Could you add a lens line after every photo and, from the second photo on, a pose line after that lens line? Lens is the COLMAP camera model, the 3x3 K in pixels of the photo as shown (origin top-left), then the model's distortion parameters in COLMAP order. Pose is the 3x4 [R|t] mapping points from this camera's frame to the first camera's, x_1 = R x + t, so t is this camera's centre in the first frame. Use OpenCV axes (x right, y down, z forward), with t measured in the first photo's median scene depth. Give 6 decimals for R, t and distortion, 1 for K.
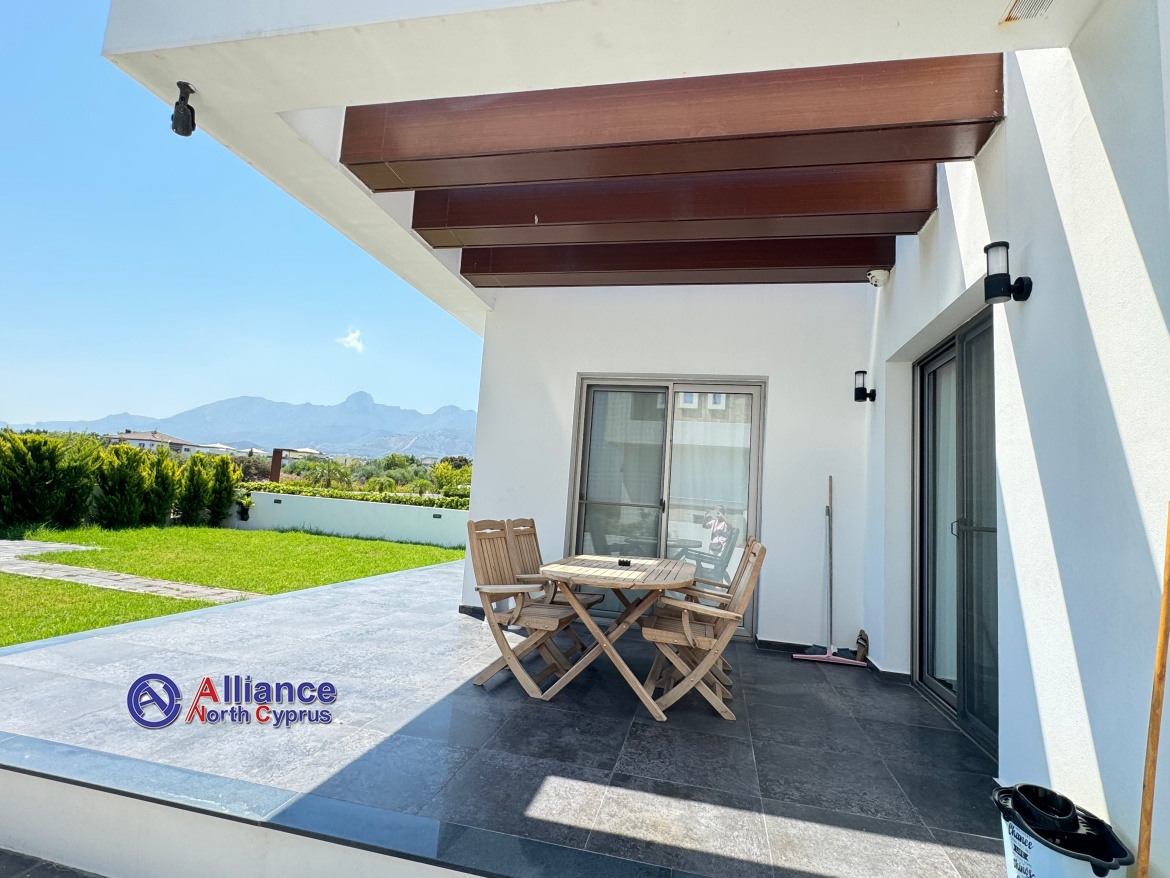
lens RADIAL K [[575.4, 0, 588.2], [0, 575.4, 435.0], [0, 0, 1]] dist [-0.003467, 0.000753]
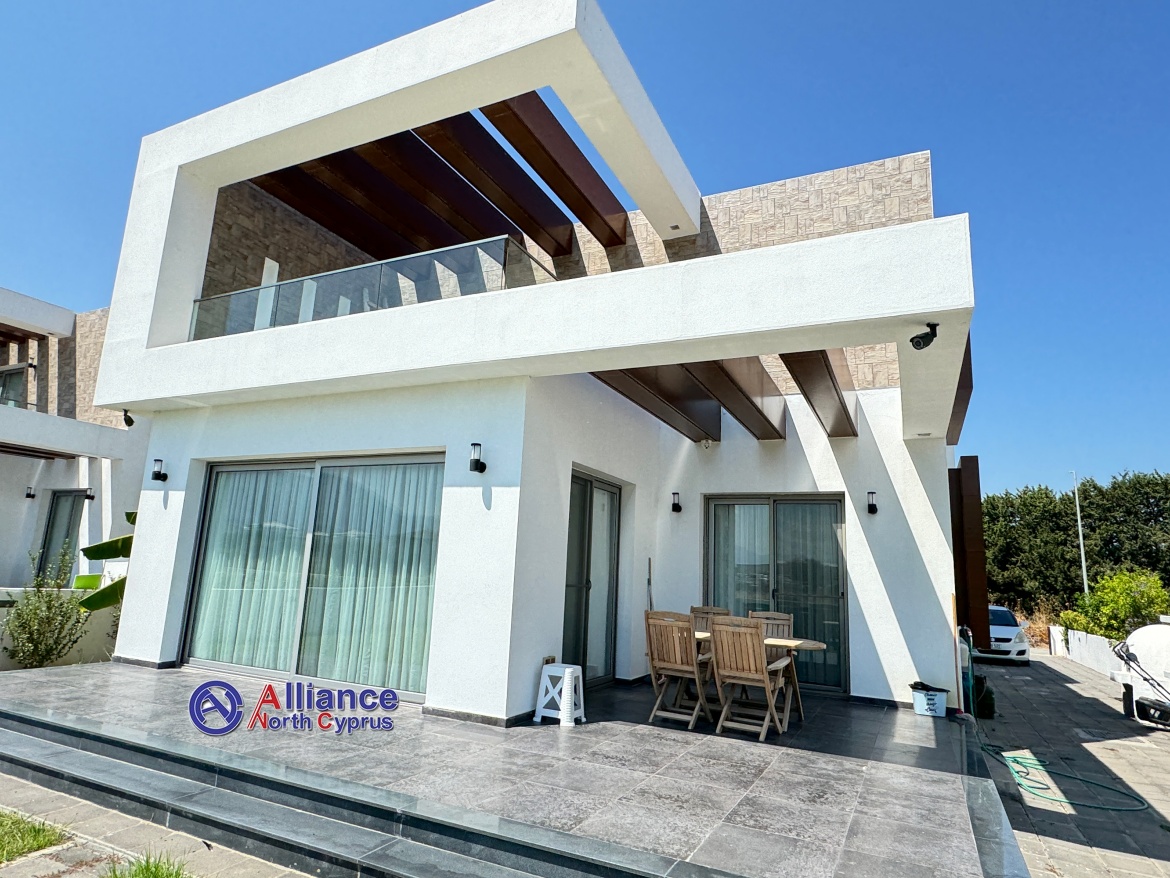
lens RADIAL K [[677.5, 0, 584.4], [0, 677.5, 439.8], [0, 0, 1]] dist [-0.001639, 0.001330]
pose [[0.243973, 0.128656, 0.961210, -0.449847], [-0.146230, 0.984709, -0.094685, -0.012002], [-0.958694, -0.117457, 0.259056, 0.251891]]
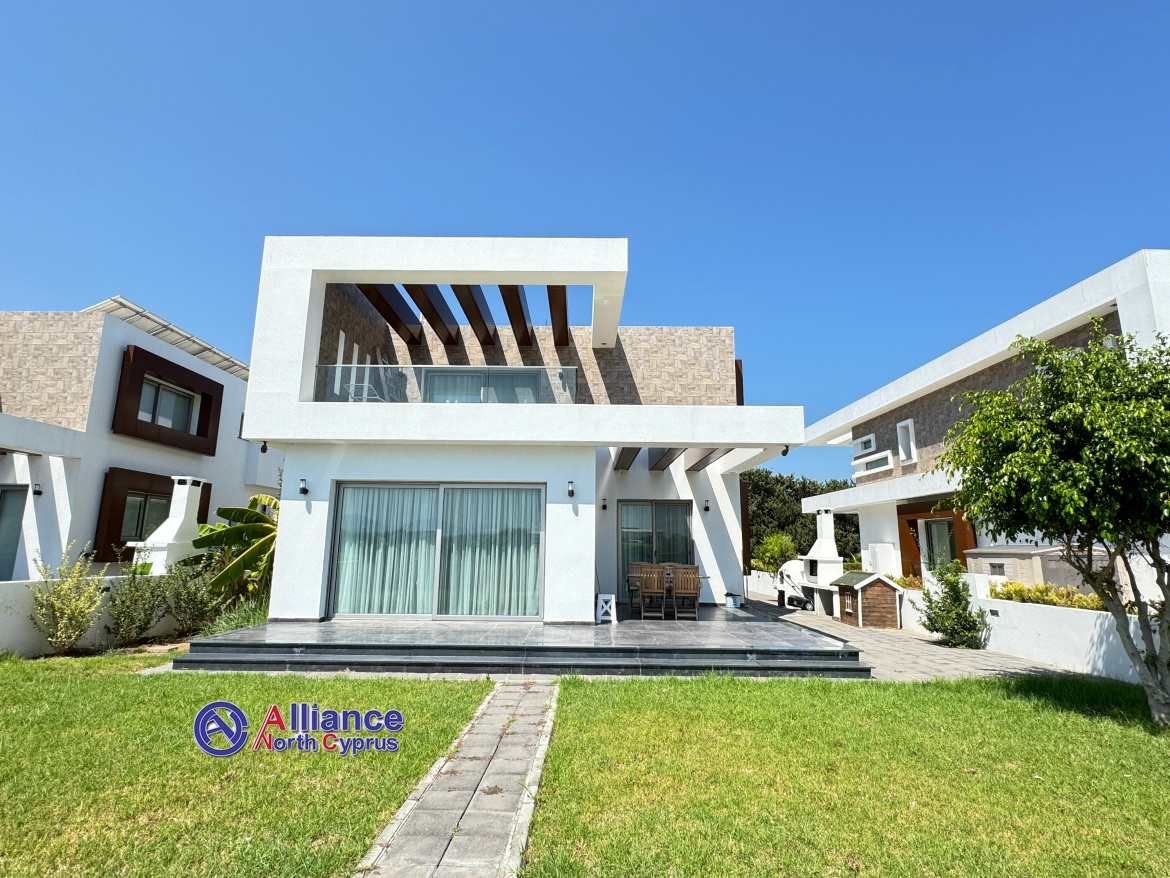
lens RADIAL K [[575.4, 0, 583.0], [0, 575.4, 437.9], [0, 0, 1]] dist [-0.003467, 0.000753]
pose [[-0.203702, 0.108490, 0.973003, -0.633556], [-0.142094, 0.980042, -0.139023, -0.002778], [-0.968667, -0.166577, -0.184221, 0.443977]]
